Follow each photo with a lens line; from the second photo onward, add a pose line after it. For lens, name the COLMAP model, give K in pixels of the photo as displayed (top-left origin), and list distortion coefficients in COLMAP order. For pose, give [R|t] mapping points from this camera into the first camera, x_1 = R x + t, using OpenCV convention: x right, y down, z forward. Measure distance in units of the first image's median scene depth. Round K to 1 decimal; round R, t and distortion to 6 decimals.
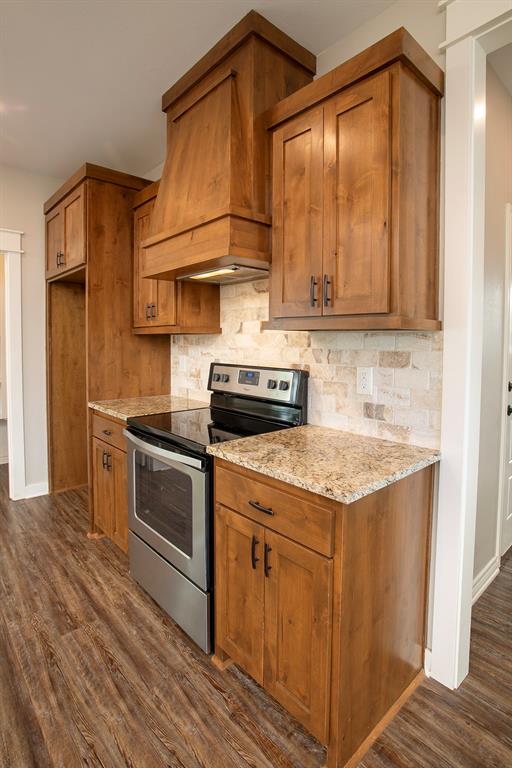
lens RADIAL K [[392.9, 0, 277.8], [0, 392.9, 350.6], [0, 0, 1]] dist [-0.040457, 0.010803]
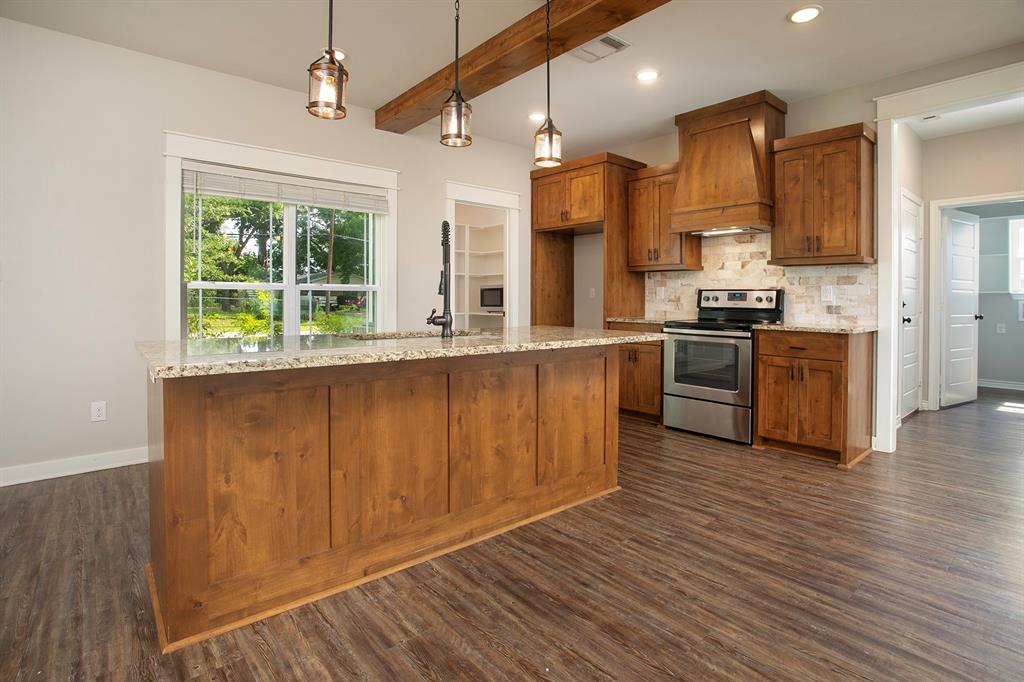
lens RADIAL K [[488.9, 0, 563.4], [0, 488.9, 283.8], [0, 0, 1]] dist [-0.035123, 0.002318]
pose [[0.999996, 0.002746, 0.000007, -0.974800], [-0.002742, 0.998826, -0.048355, 0.143525], [-0.000140, 0.048355, 0.998830, -1.195267]]
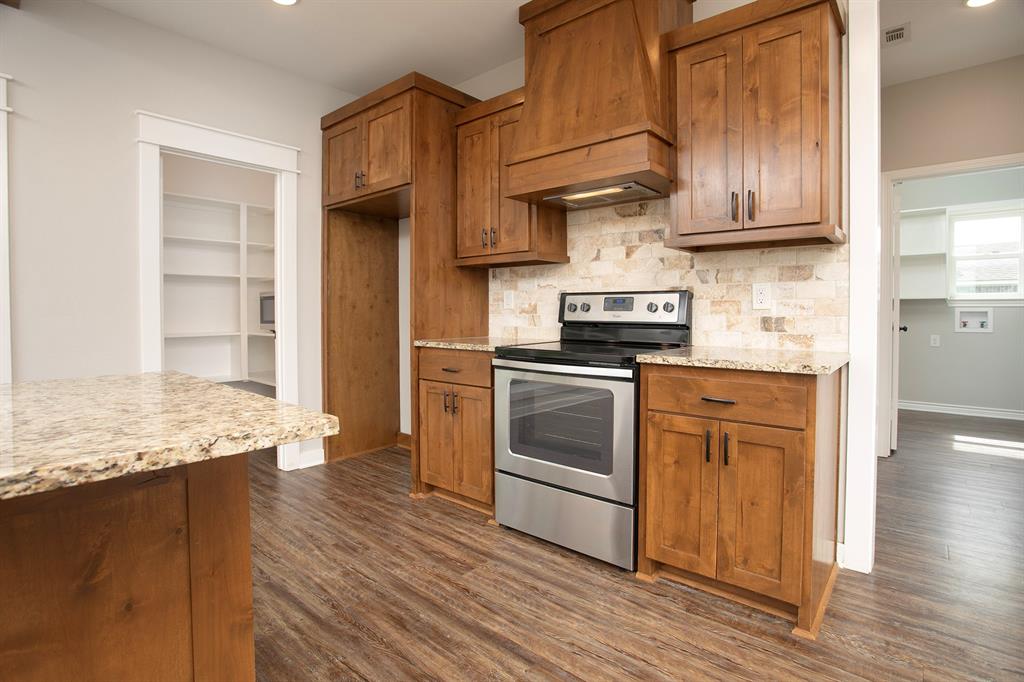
lens RADIAL K [[488.9, 0, 543.5], [0, 488.9, 305.7], [0, 0, 1]] dist [-0.035123, 0.002318]
pose [[0.990796, -0.005240, 0.135262, -0.527860], [0.009294, 0.999526, -0.029353, 0.134844], [-0.135044, 0.030340, 0.990375, -0.197246]]
